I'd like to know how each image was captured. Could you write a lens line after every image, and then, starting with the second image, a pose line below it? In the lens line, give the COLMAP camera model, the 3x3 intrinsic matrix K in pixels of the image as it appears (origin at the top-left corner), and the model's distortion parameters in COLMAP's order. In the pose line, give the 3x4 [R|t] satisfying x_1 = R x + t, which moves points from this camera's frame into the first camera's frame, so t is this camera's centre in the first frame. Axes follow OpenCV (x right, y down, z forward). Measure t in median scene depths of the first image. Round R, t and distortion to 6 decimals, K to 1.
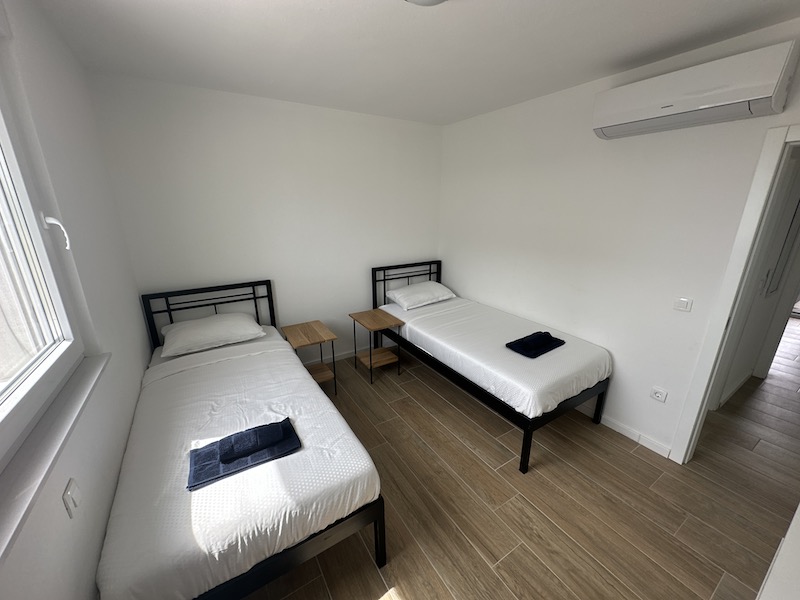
lens RADIAL K [[315.5, 0, 400.0], [0, 315.5, 300.0], [0, 0, 1]] dist [-0.000095, -0.000007]
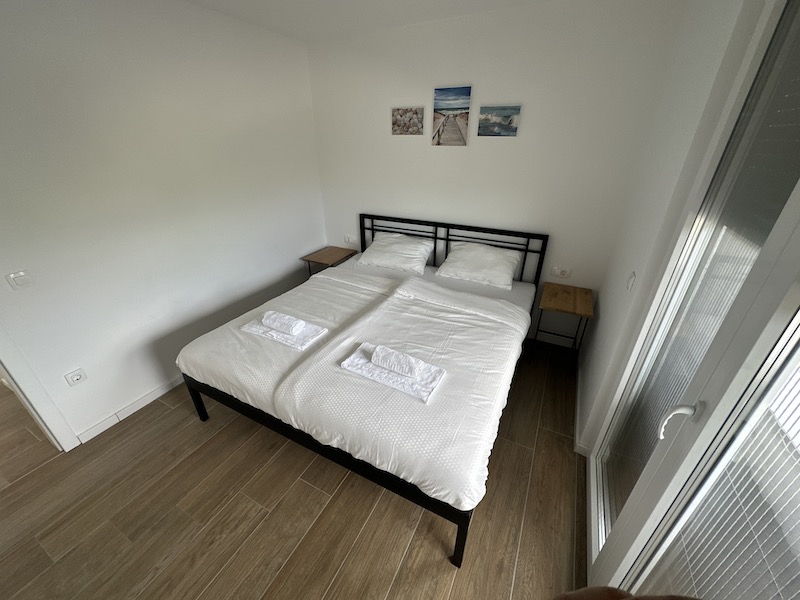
lens RADIAL K [[323.2, 0, 400.0], [0, 323.2, 300.0], [0, 0, 1]] dist [-0.019598, -0.000014]
pose [[0.510065, 0.374094, -0.774524, 0.655656], [-0.263416, 0.925139, 0.273367, -0.130951], [0.818808, 0.064587, 0.570423, 0.518862]]
